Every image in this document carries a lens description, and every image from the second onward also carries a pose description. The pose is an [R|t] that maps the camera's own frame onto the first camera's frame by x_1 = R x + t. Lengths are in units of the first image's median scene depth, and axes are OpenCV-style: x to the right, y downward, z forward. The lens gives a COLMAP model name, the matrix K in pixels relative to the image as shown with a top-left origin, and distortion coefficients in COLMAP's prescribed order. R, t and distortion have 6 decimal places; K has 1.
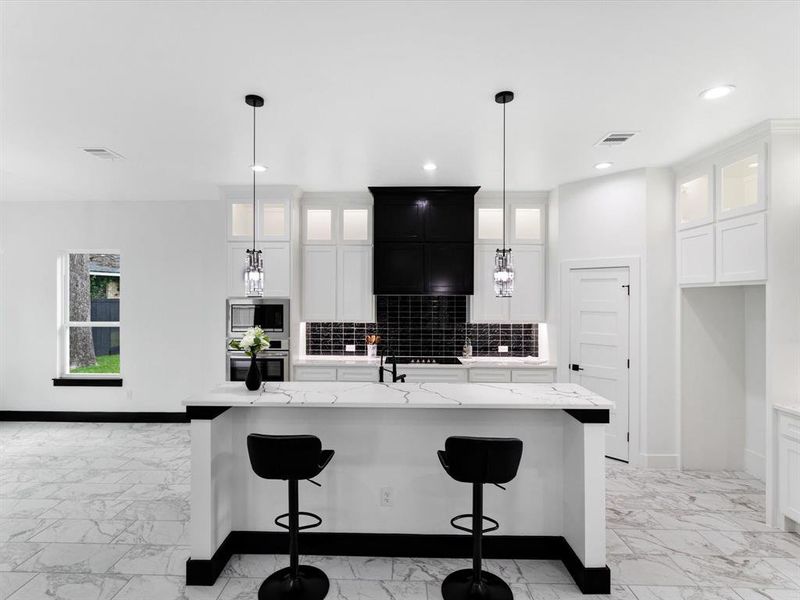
lens RADIAL K [[412.9, 0, 390.6], [0, 412.9, 294.6], [0, 0, 1]] dist [0.000663, 0.000609]
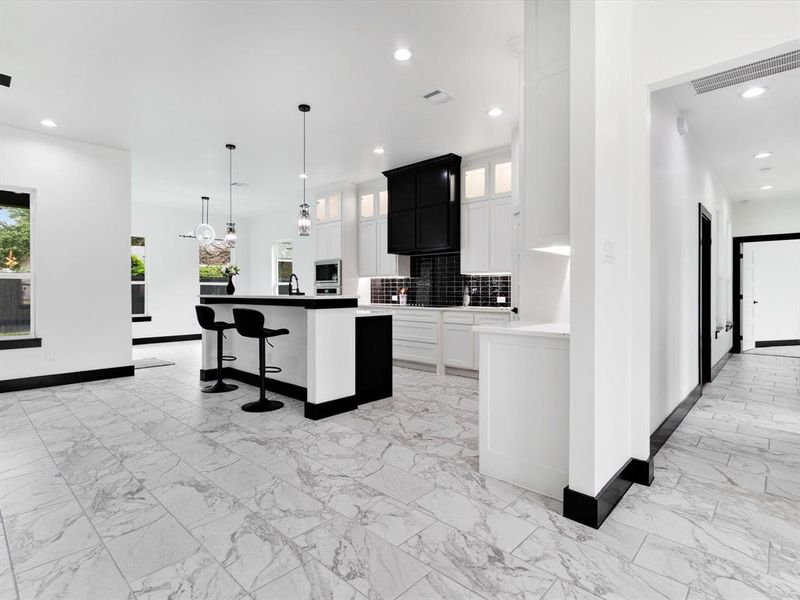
lens RADIAL K [[412.9, 0, 390.6], [0, 412.9, 294.6], [0, 0, 1]] dist [0.000663, 0.000609]
pose [[0.752718, 0.004332, -0.658329, 0.785781], [0.005215, 0.999908, 0.012542, 0.107837], [0.658323, -0.012874, 0.752626, 0.018868]]
